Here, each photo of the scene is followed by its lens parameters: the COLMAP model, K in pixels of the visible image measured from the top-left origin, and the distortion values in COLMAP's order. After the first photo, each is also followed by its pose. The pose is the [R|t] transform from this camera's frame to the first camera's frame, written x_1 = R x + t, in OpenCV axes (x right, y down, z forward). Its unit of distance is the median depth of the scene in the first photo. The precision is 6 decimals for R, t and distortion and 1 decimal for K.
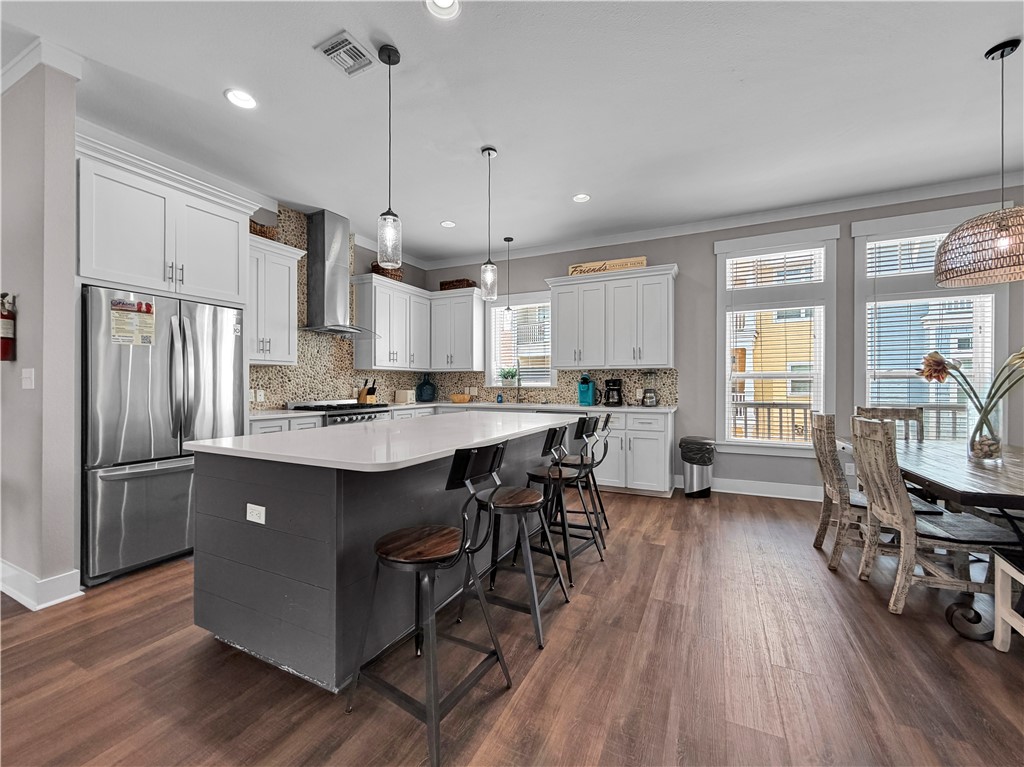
lens RADIAL K [[417.2, 0, 498.5], [0, 417.2, 383.8], [0, 0, 1]] dist [-0.001422, 0.000870]
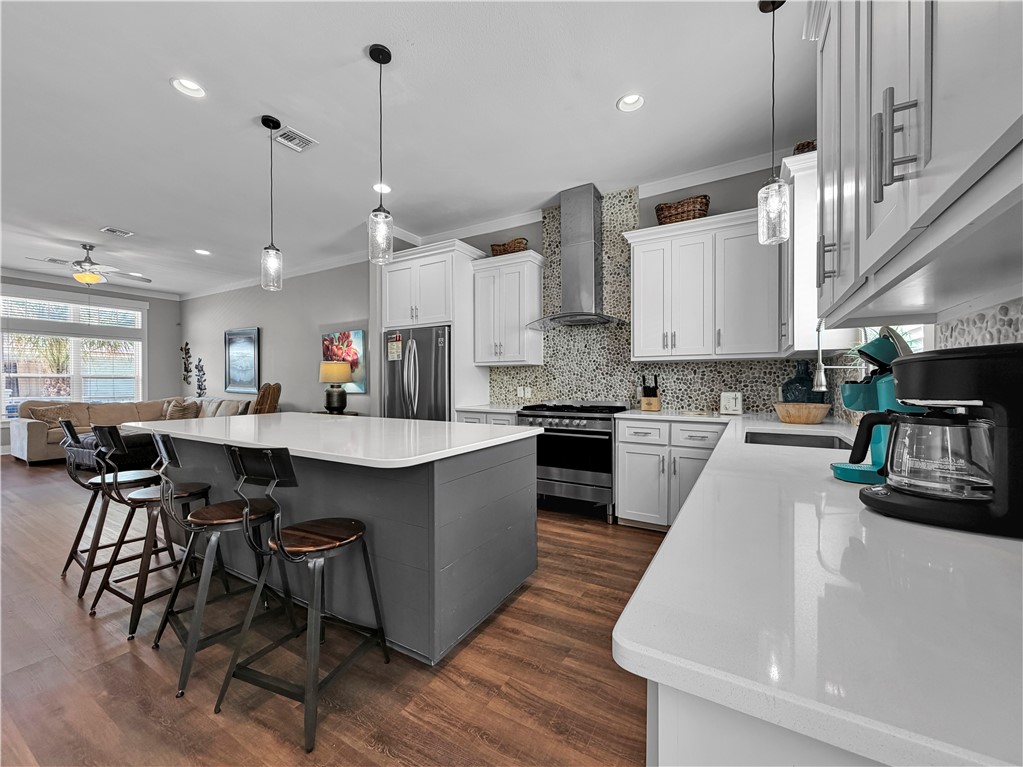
lens RADIAL K [[416.8, 0, 514.3], [0, 416.8, 382.7], [0, 0, 1]] dist [-0.001422, 0.000870]
pose [[-0.056492, 0.003969, -0.998395, 0.536939], [0.003282, 0.999987, 0.003789, -0.001847], [0.998398, -0.003063, -0.056504, 1.005448]]
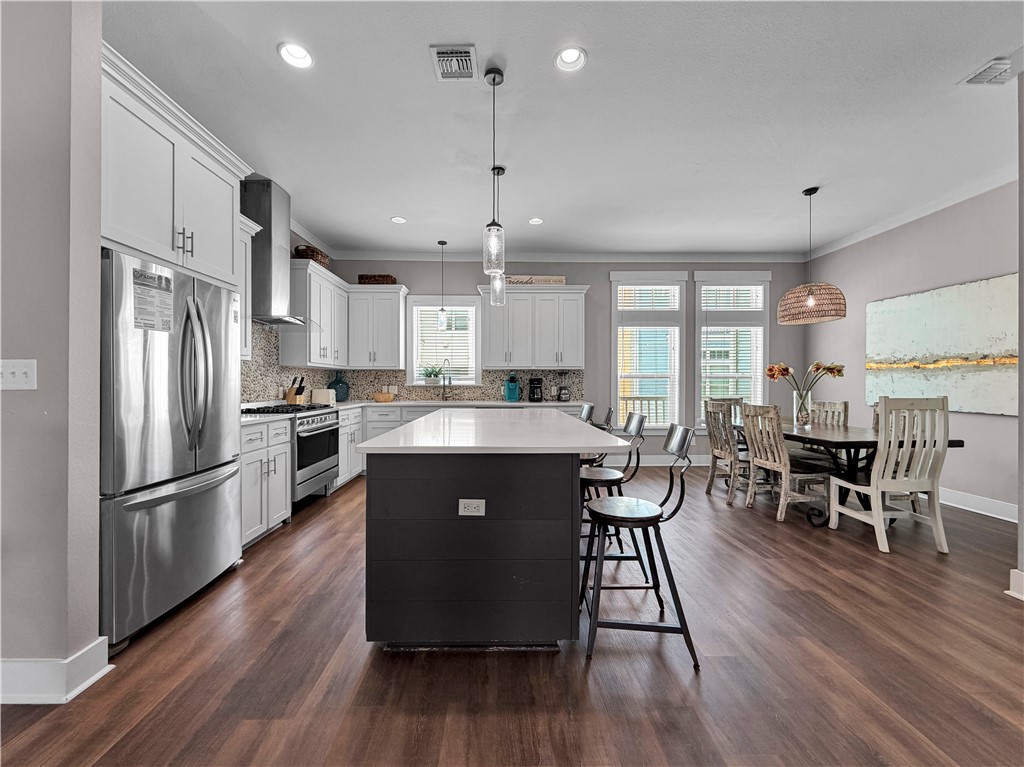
lens RADIAL K [[417.2, 0, 499.7], [0, 417.2, 383.5], [0, 0, 1]] dist [-0.001422, 0.000870]
pose [[0.888540, -0.001898, 0.458796, -0.406650], [0.000563, 0.999995, 0.003045, -0.000256], [-0.458800, -0.002447, 0.888536, 0.019071]]
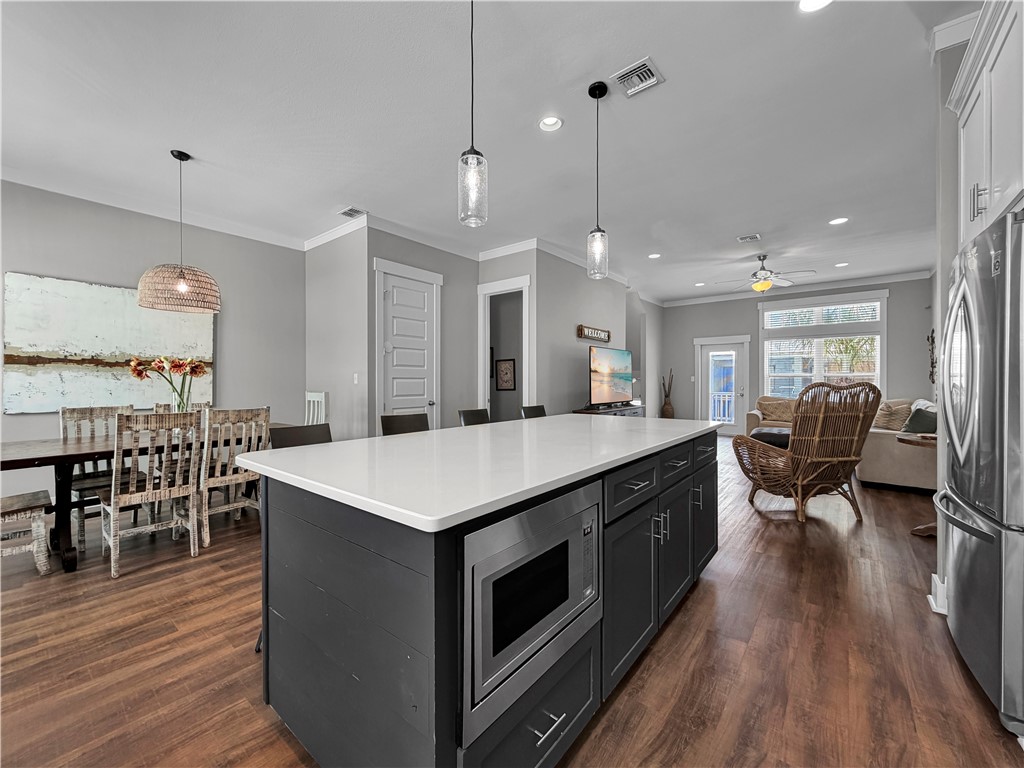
lens RADIAL K [[417.2, 0, 505.0], [0, 417.2, 381.7], [0, 0, 1]] dist [-0.001422, 0.000870]
pose [[-0.979084, 0.001947, 0.203447, -0.123813], [0.001684, 0.999998, -0.001463, 0.005183], [-0.203449, -0.001090, -0.979085, 1.204114]]
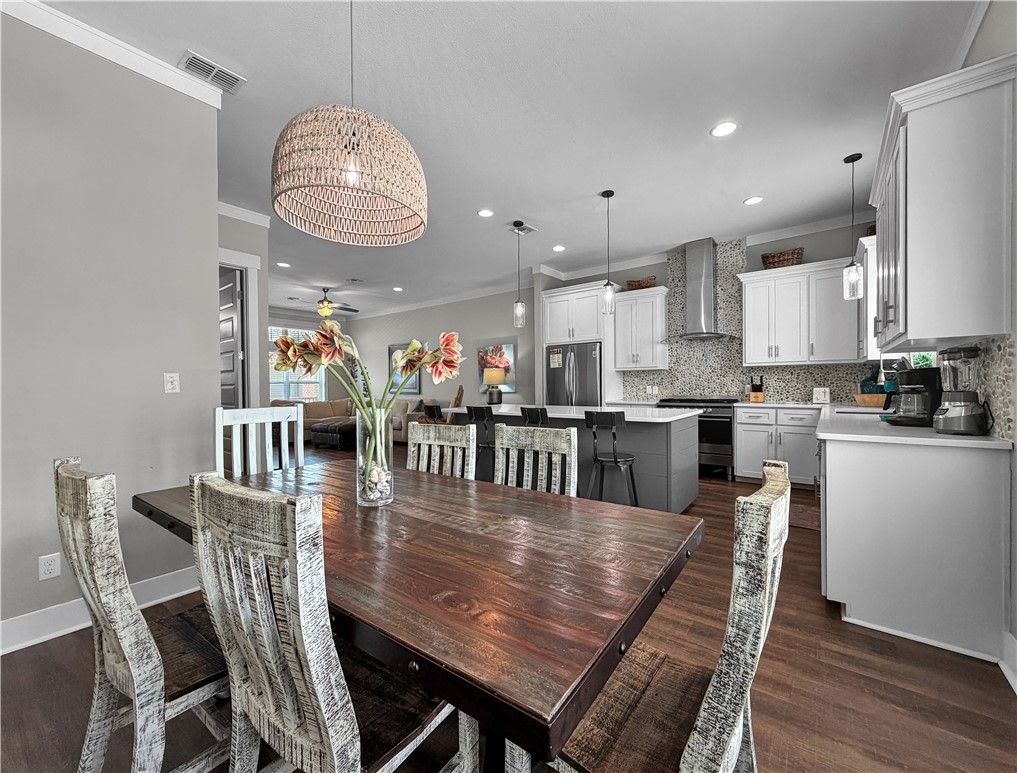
lens RADIAL K [[420.7, 0, 515.4], [0, 420.7, 389.0], [0, 0, 1]] dist [-0.010400, 0.000193]
pose [[-0.185204, 0.015076, -0.982585, 0.985710], [0.012709, 0.999835, 0.012945, -0.000979], [0.982618, -0.010090, -0.185365, 0.769310]]
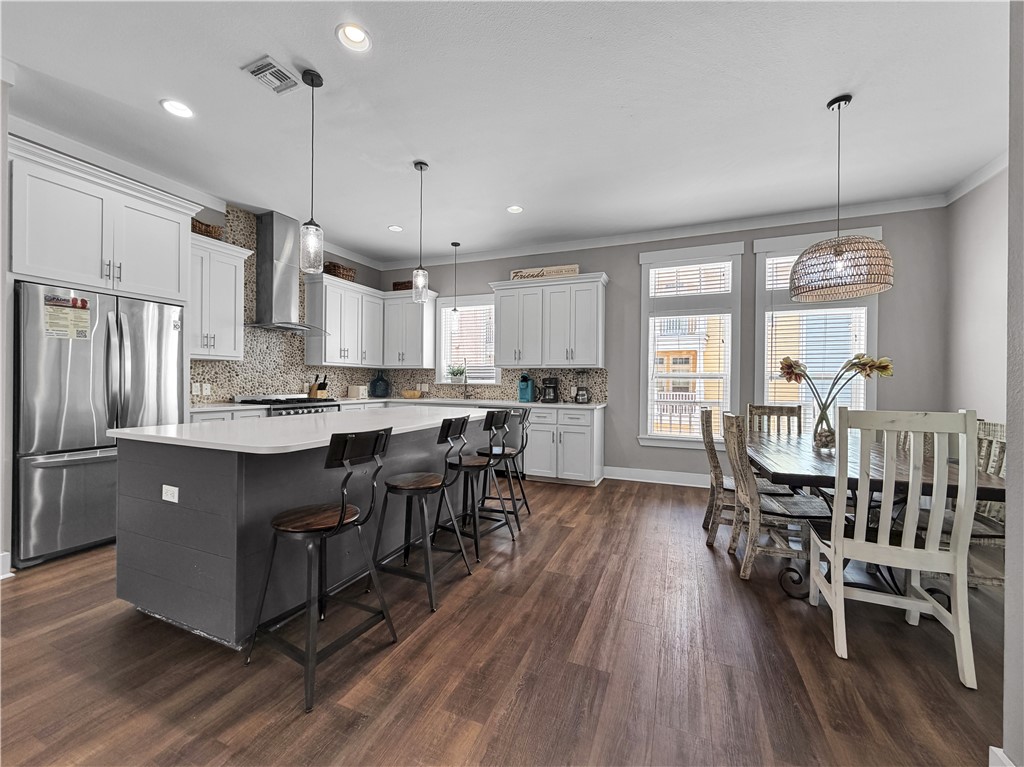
lens RADIAL K [[417.2, 0, 506.8], [0, 417.2, 383.2], [0, 0, 1]] dist [-0.001422, 0.000870]
pose [[0.998442, 0.011616, 0.054582, 0.125148], [-0.011767, 0.999928, 0.002462, 0.002163], [-0.054550, -0.003100, 0.998506, -0.079079]]
